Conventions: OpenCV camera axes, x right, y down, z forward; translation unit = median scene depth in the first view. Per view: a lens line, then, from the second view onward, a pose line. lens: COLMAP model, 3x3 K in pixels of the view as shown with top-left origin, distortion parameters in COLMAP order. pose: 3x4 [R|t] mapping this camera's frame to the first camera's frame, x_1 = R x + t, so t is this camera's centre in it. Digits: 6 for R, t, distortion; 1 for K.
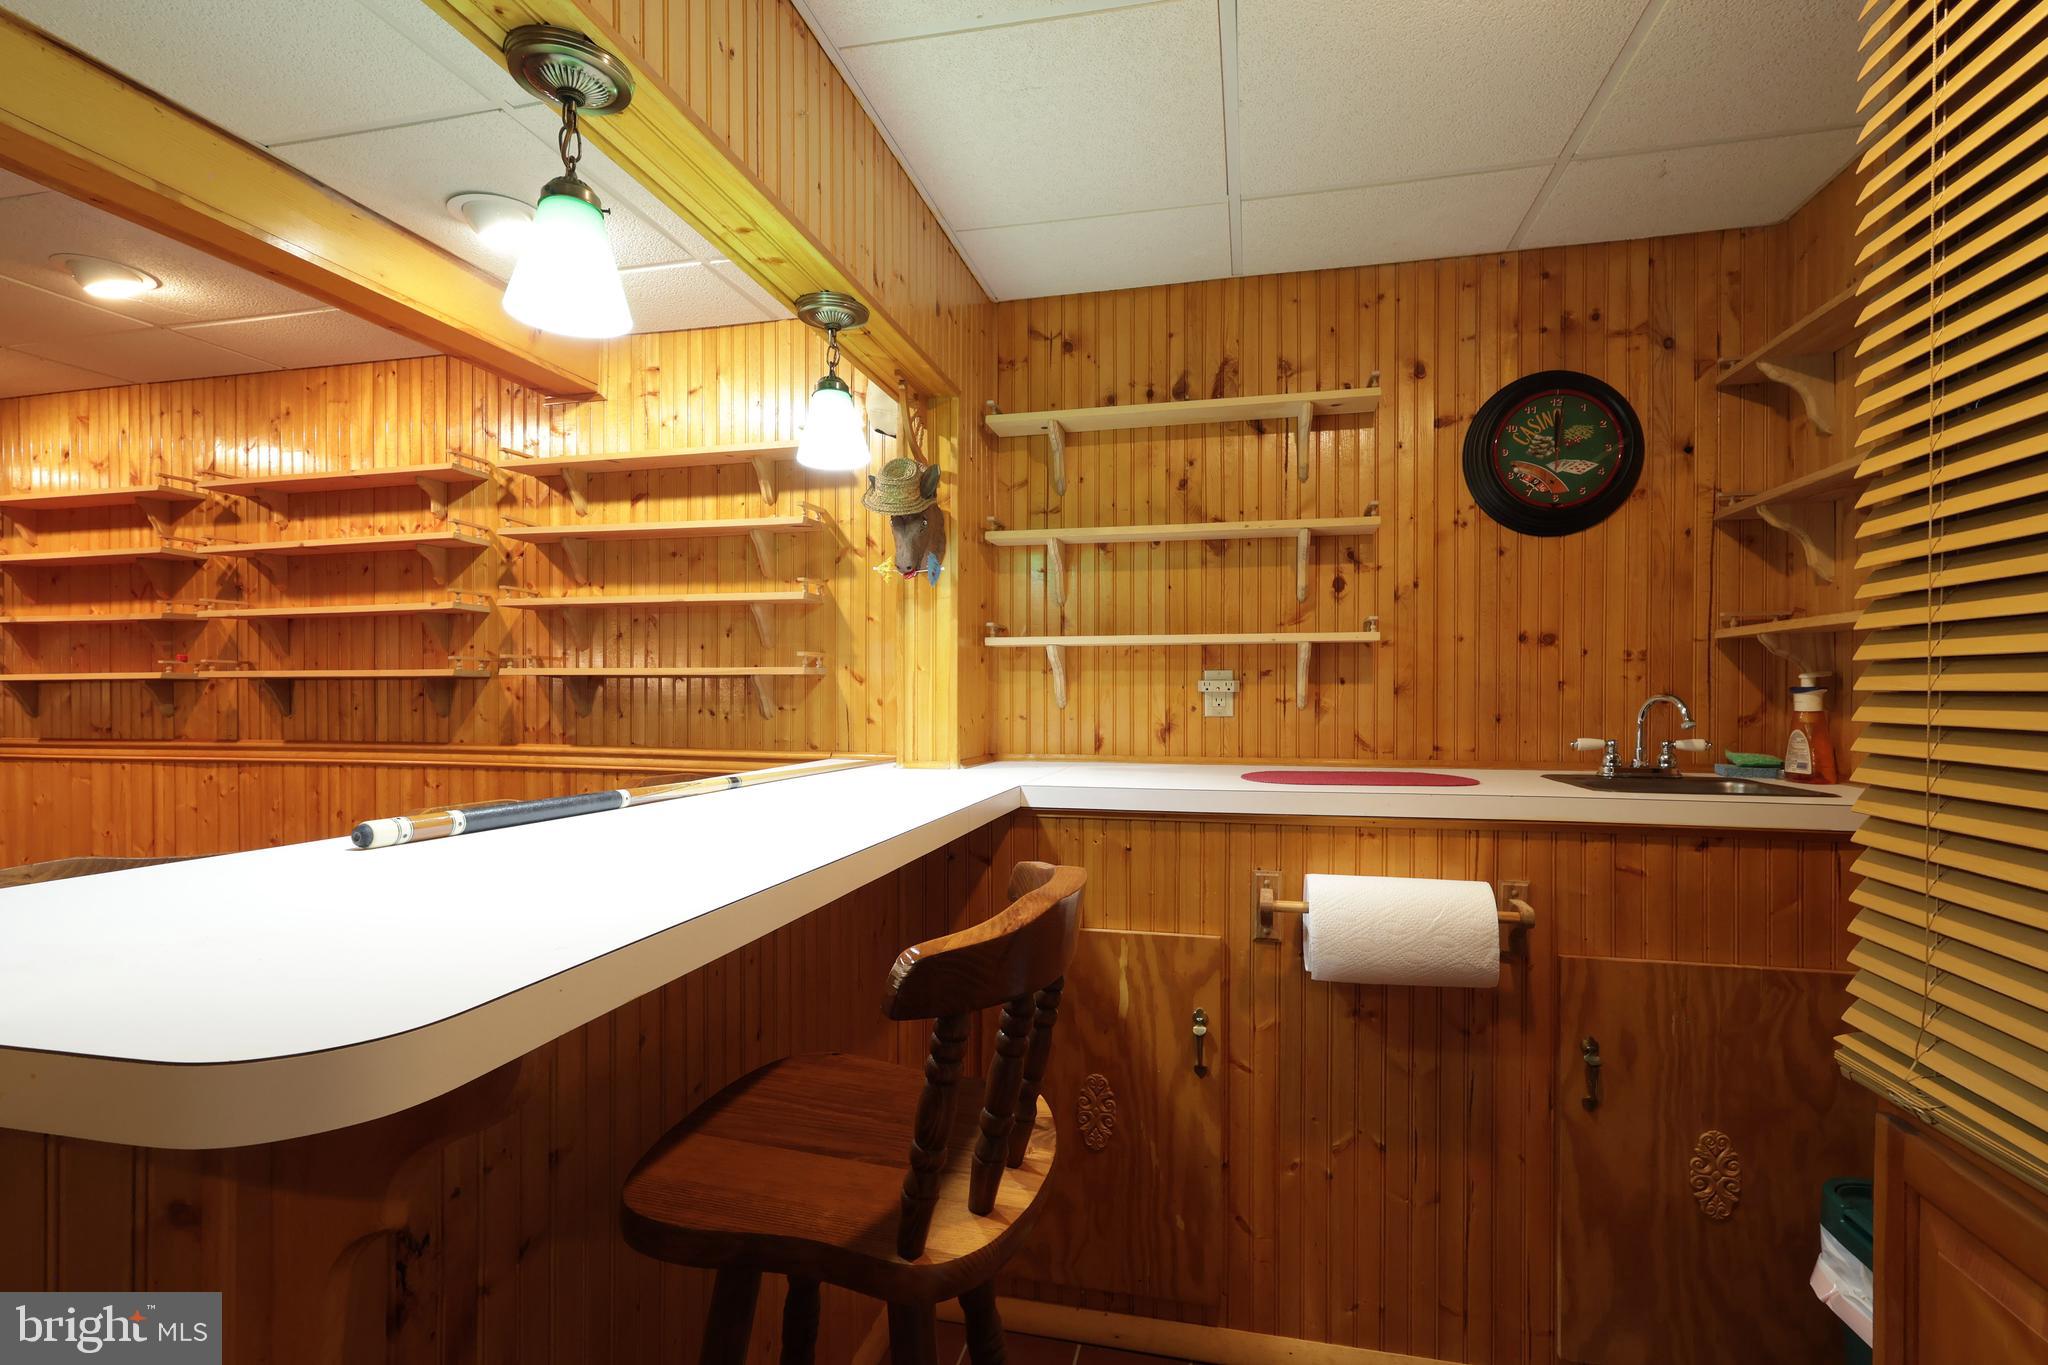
lens RADIAL K [[963.1, 0, 1022.9], [0, 963.1, 699.2], [0, 0, 1]] dist [-0.000563, 0.000334]
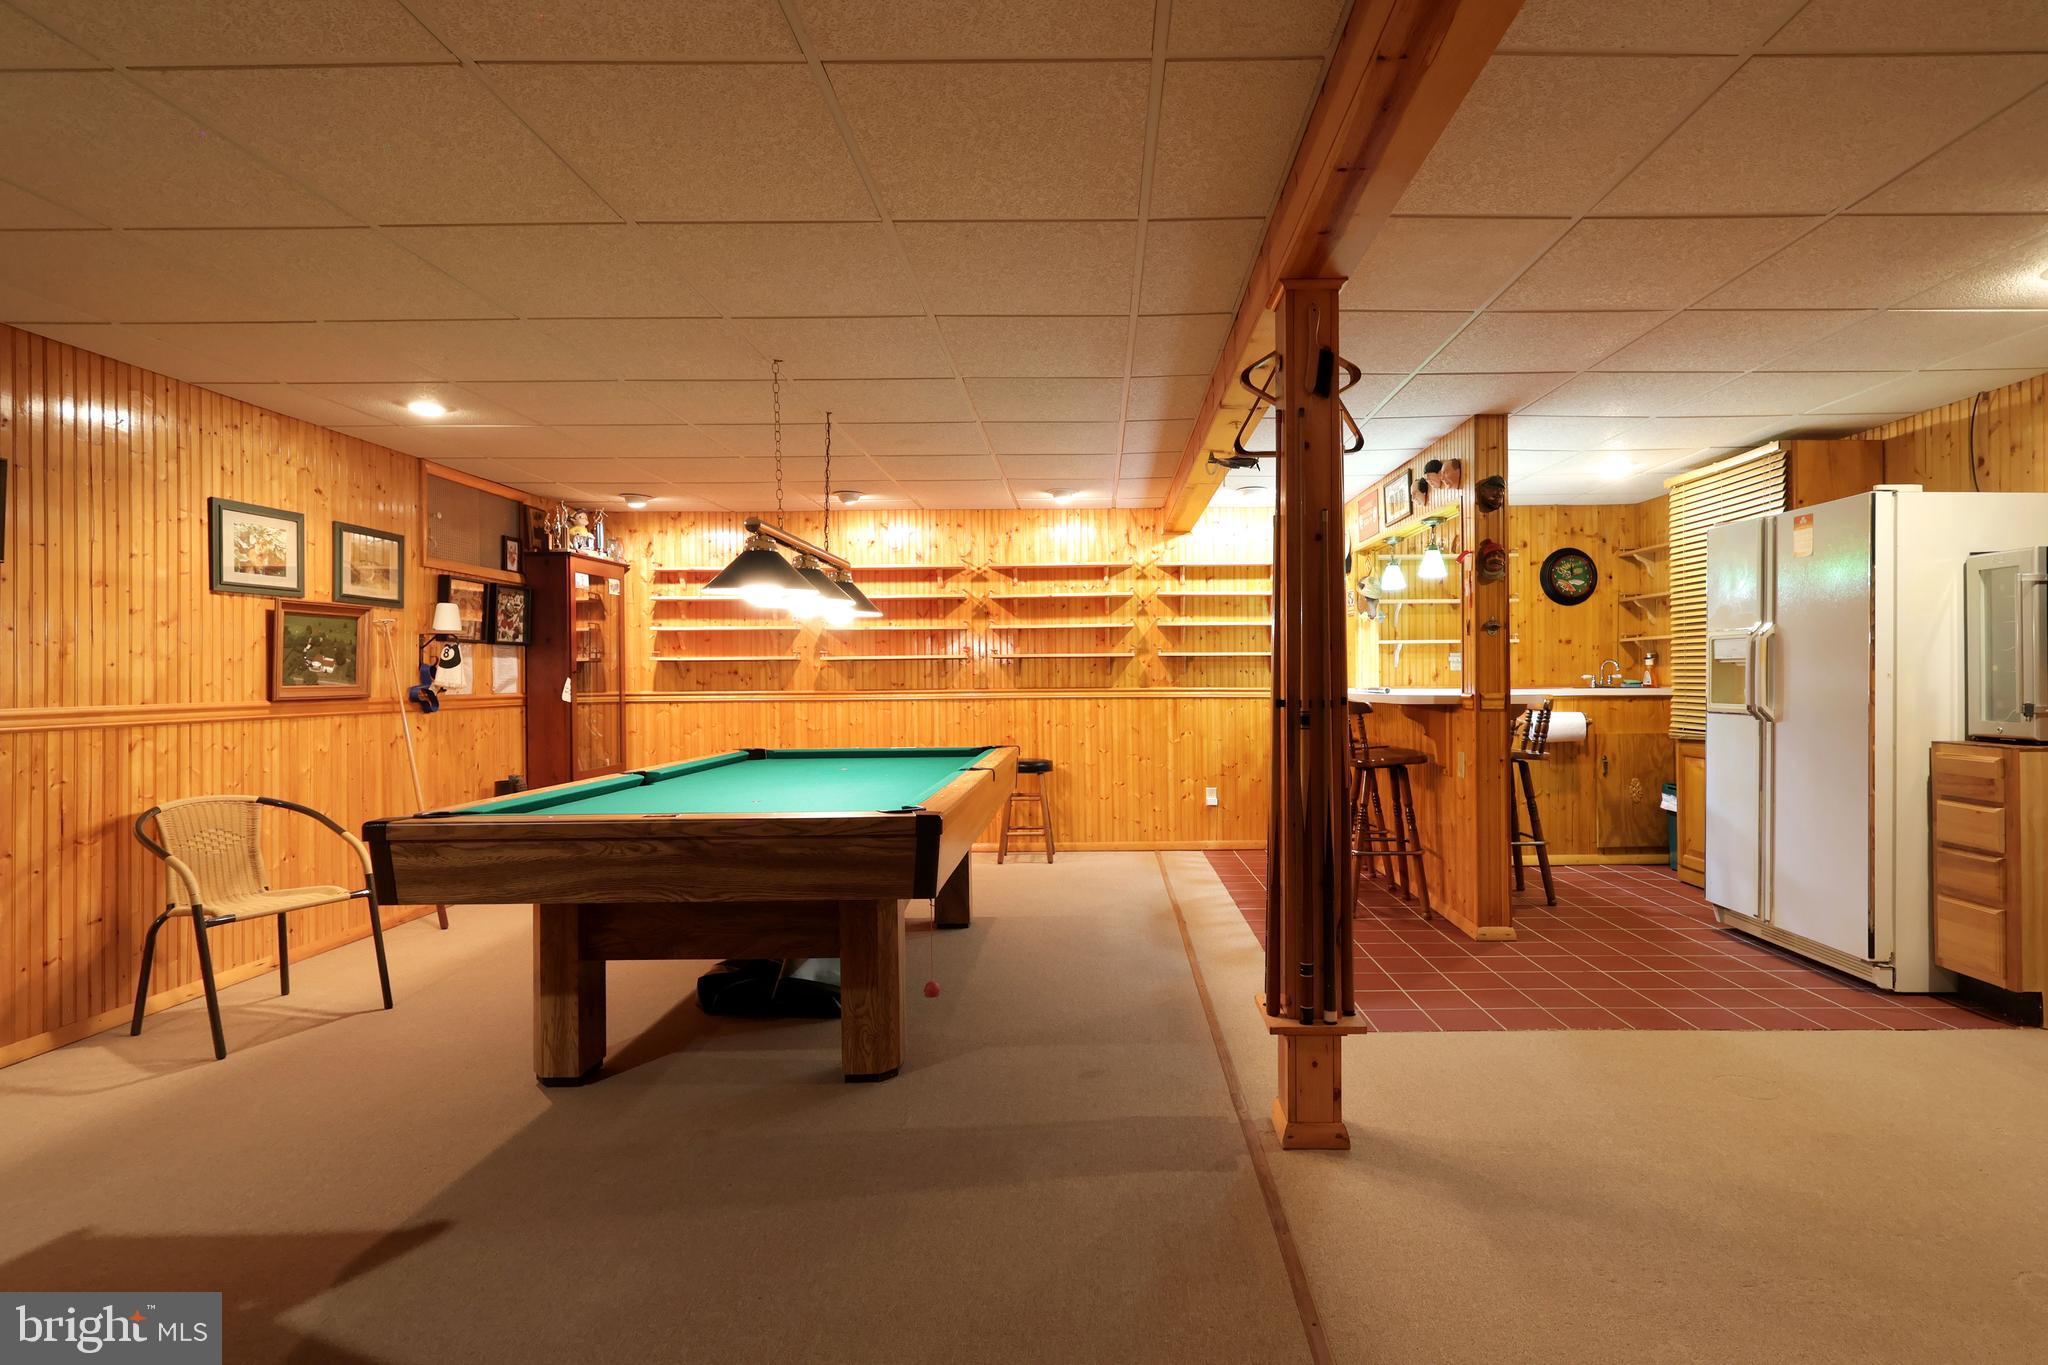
lens RADIAL K [[992.2, 0, 1106.1], [0, 992.2, 671.1], [0, 0, 1]] dist [-0.000530, 0.000808]
pose [[0.970829, -0.006861, 0.239673, -1.454080], [0.009953, 0.999882, -0.011696, 0.044832], [-0.239564, 0.013740, 0.970783, -1.487597]]
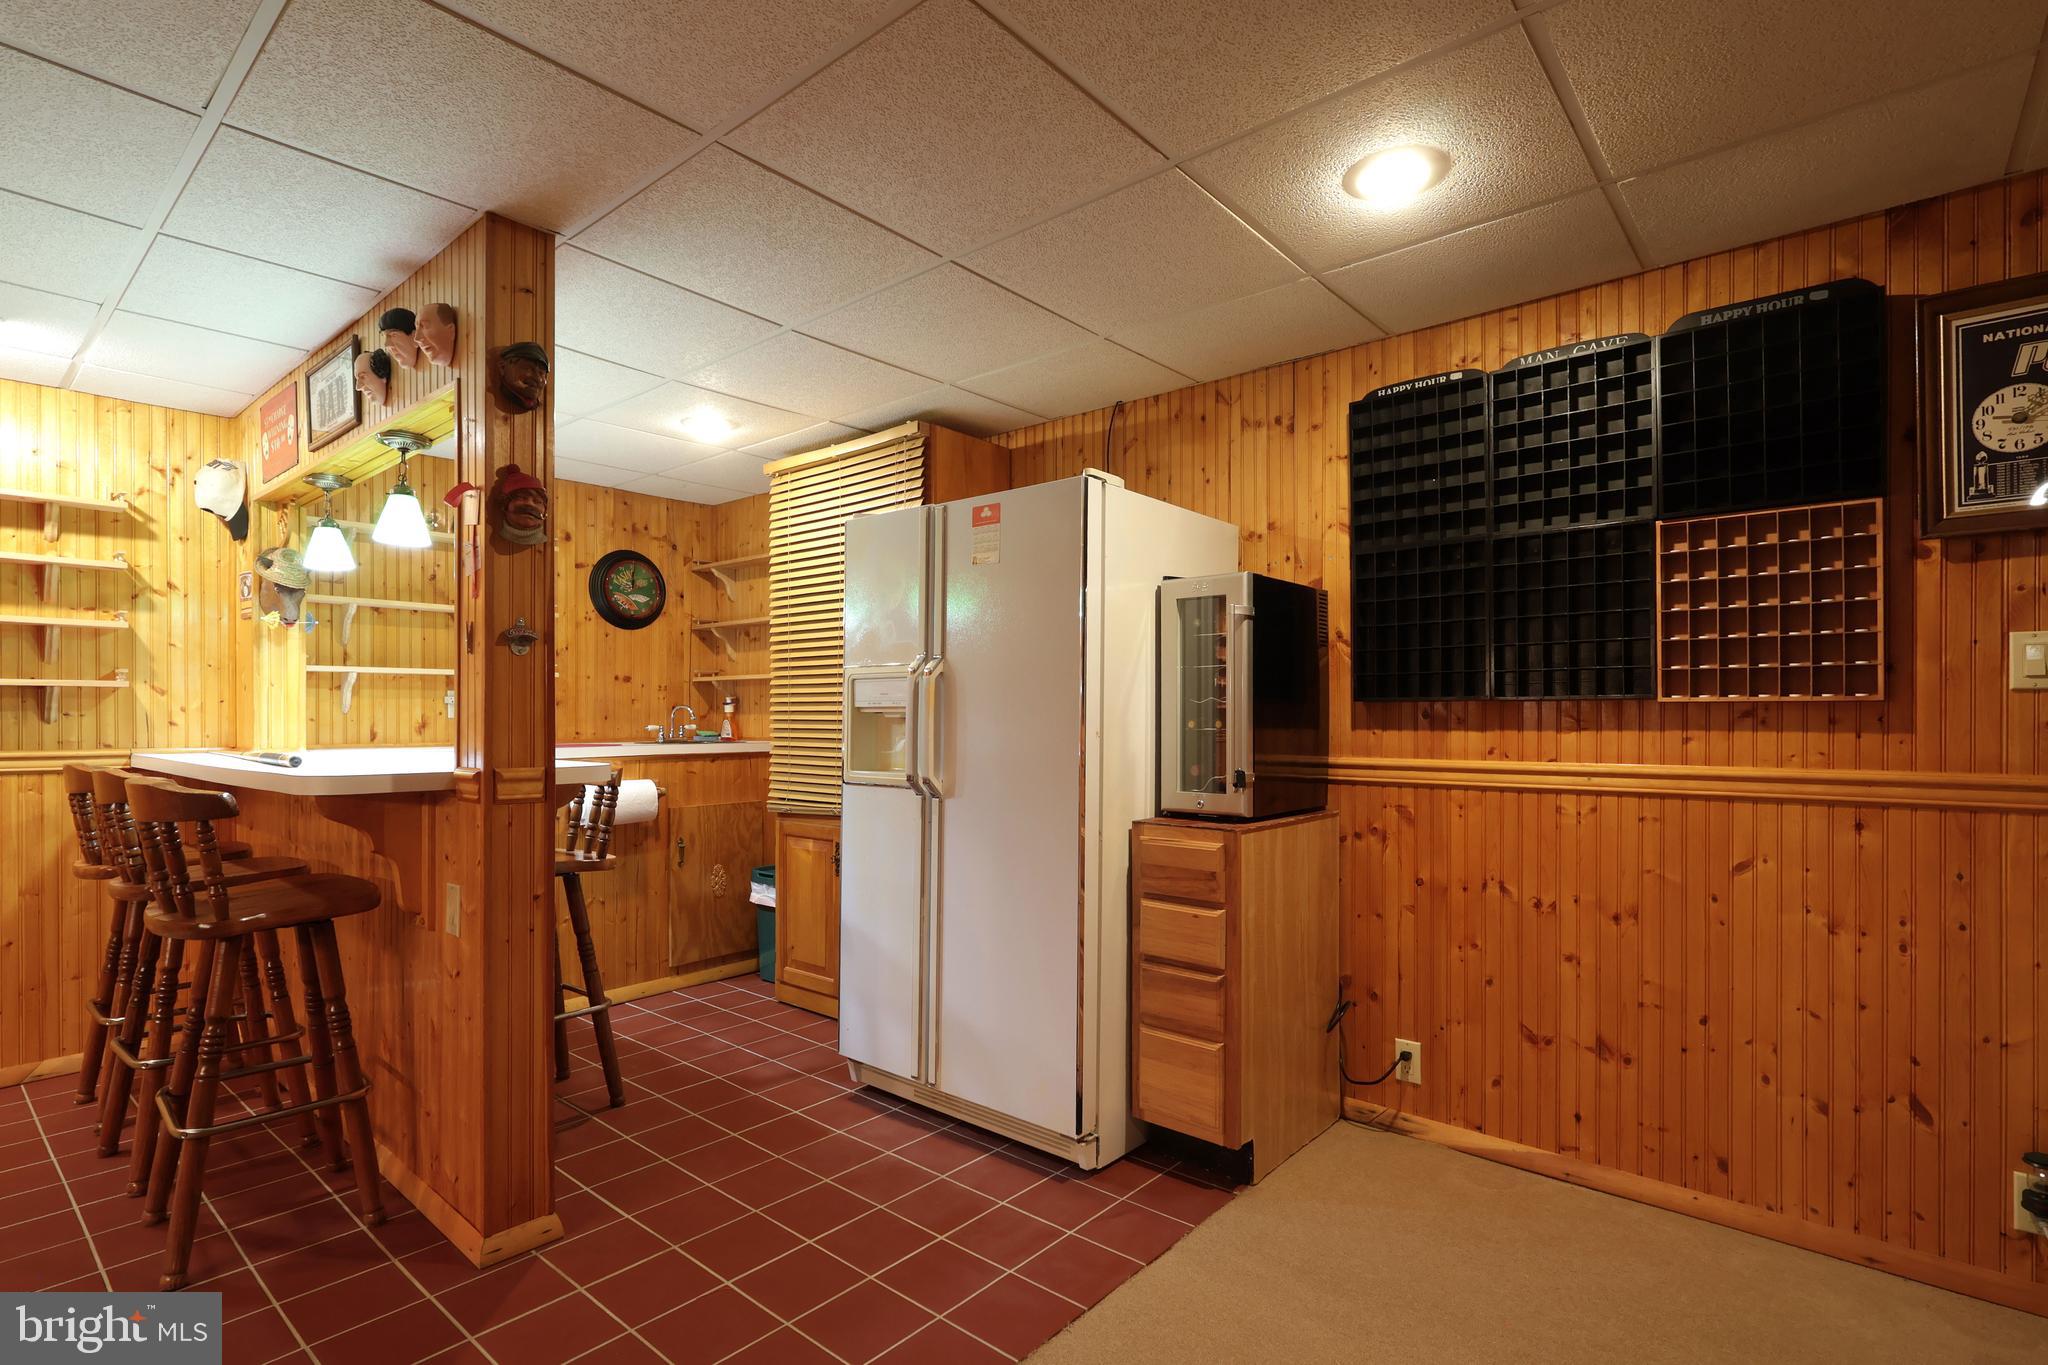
lens RADIAL K [[972.0, 0, 1029.3], [0, 972.0, 712.4], [0, 0, 1]] dist [0.000002, 0.000015]
pose [[0.453483, 0.000170, 0.891265, -0.907287], [0.007924, 0.999960, -0.004222, 0.024959], [-0.891230, 0.008977, 0.453463, -0.703688]]
